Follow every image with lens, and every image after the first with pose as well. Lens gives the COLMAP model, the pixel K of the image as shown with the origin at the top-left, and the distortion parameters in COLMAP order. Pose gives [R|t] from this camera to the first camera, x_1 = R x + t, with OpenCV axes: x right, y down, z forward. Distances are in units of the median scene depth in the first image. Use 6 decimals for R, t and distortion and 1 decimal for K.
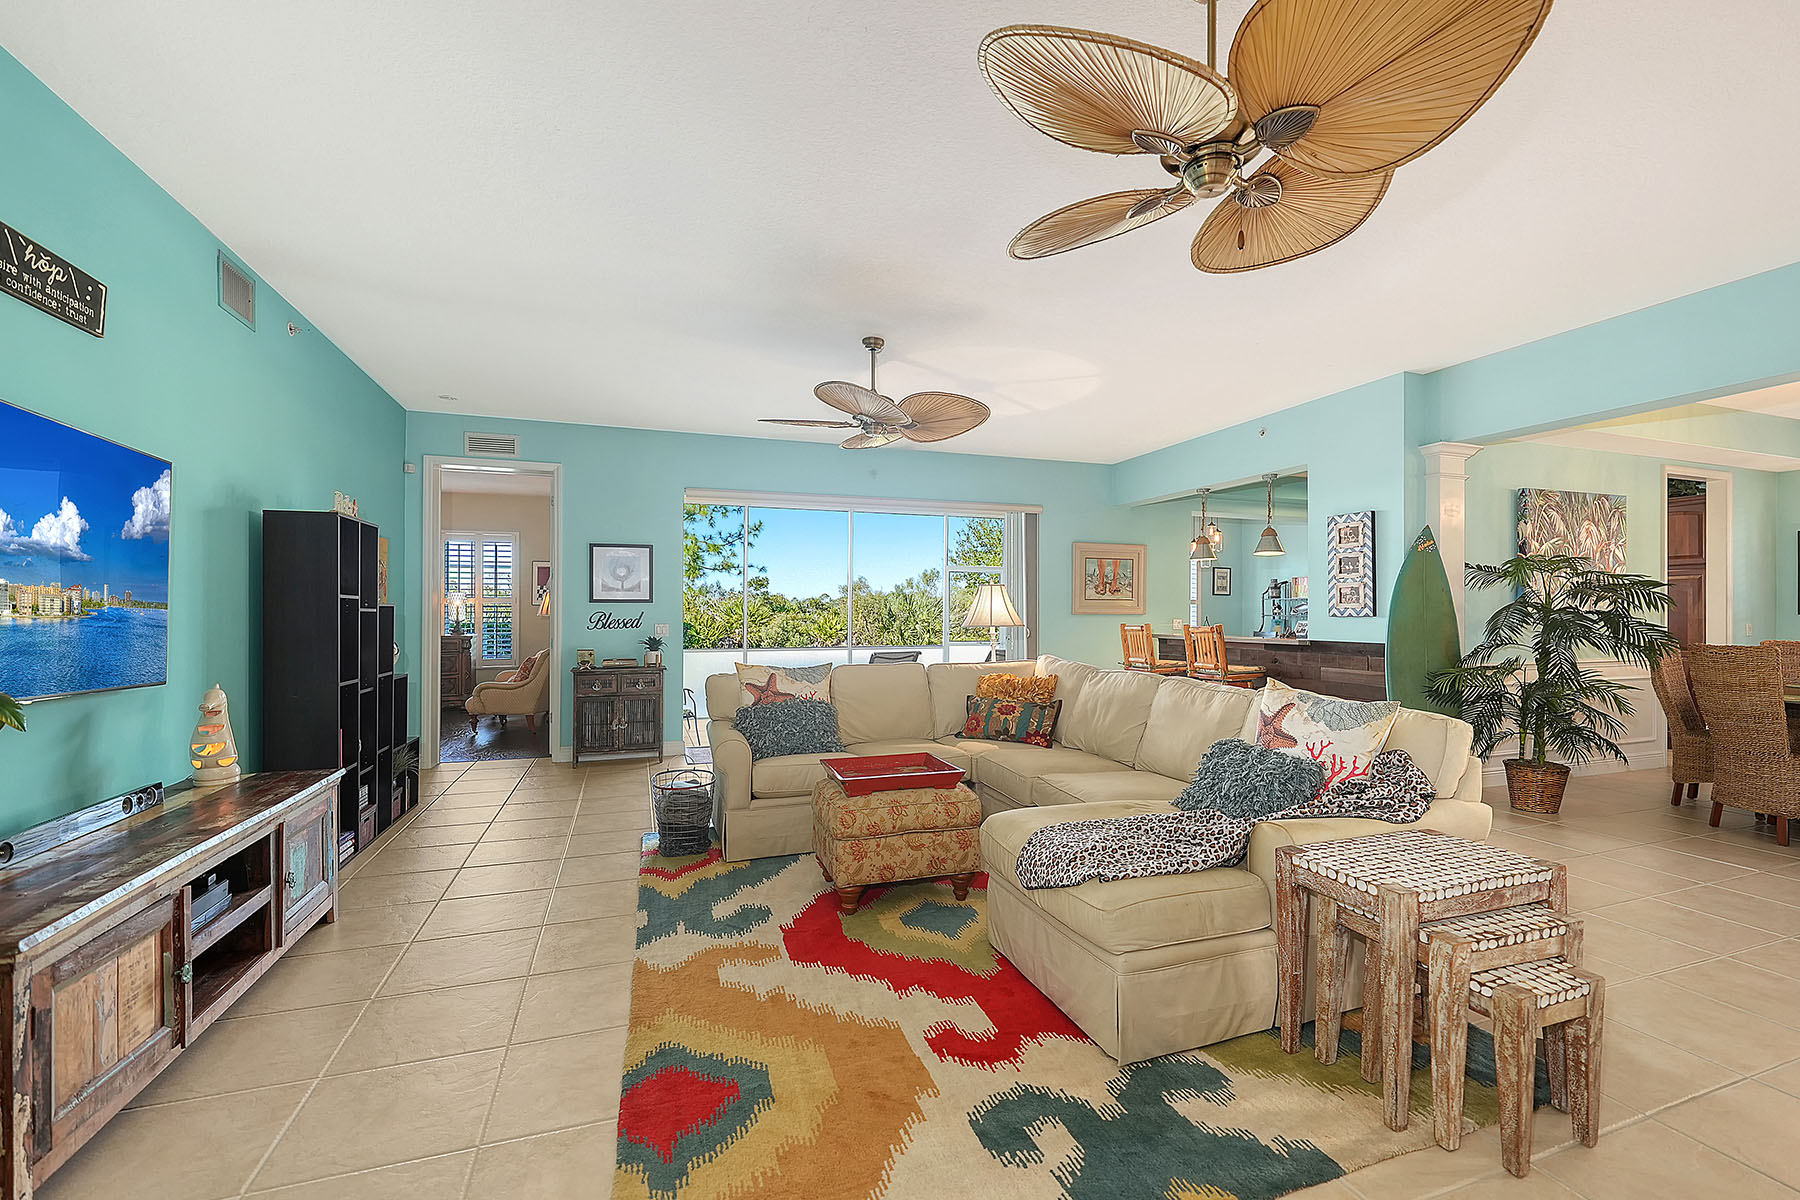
lens RADIAL K [[767.5, 0, 934.7], [0, 767.5, 615.3], [0, 0, 1]] dist [0.004262, -0.000556]
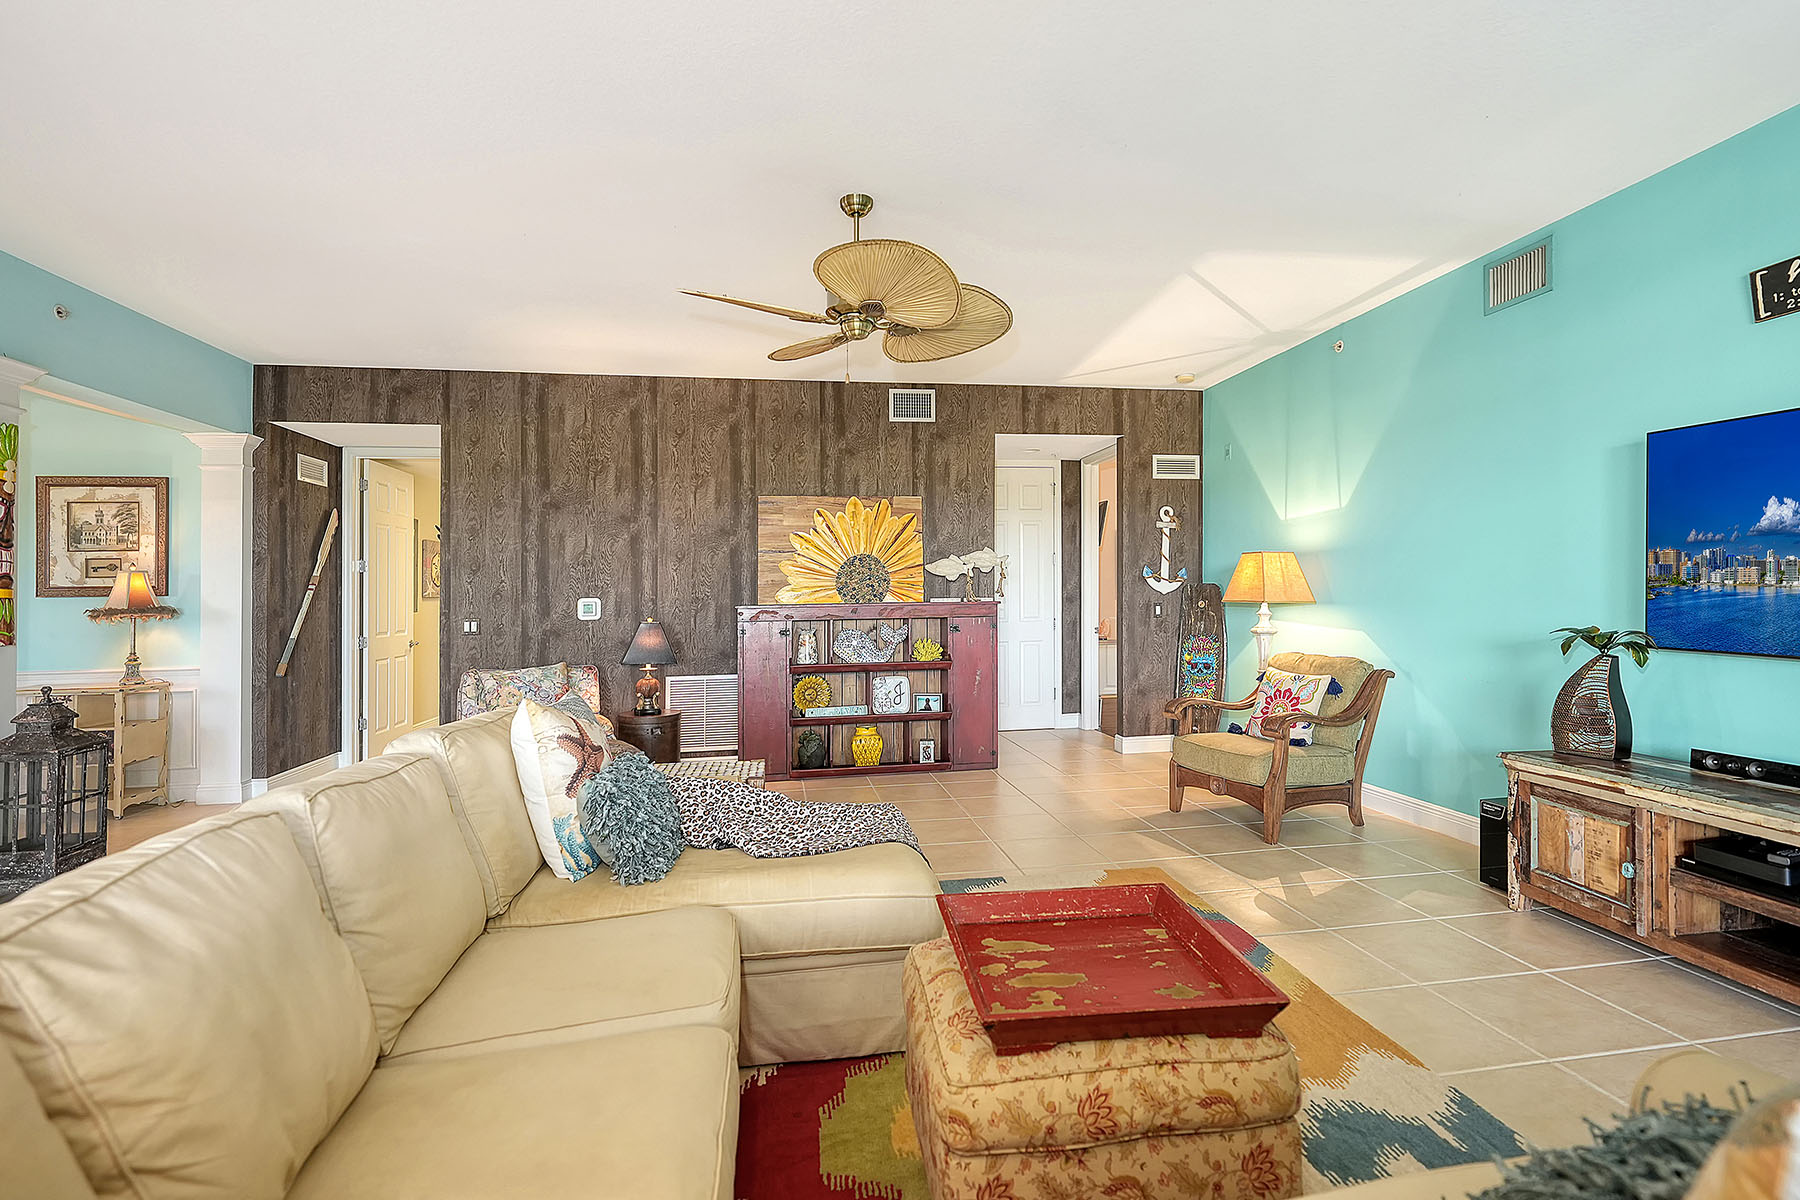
lens RADIAL K [[818.4, 0, 903.6], [0, 818.4, 600.1], [0, 0, 1]] dist [0.004202, 0.000534]
pose [[-0.978145, 0.016010, 0.207305, -0.048653], [0.019035, 0.999739, 0.012604, -0.010454], [-0.207049, 0.016275, -0.978195, 1.258816]]
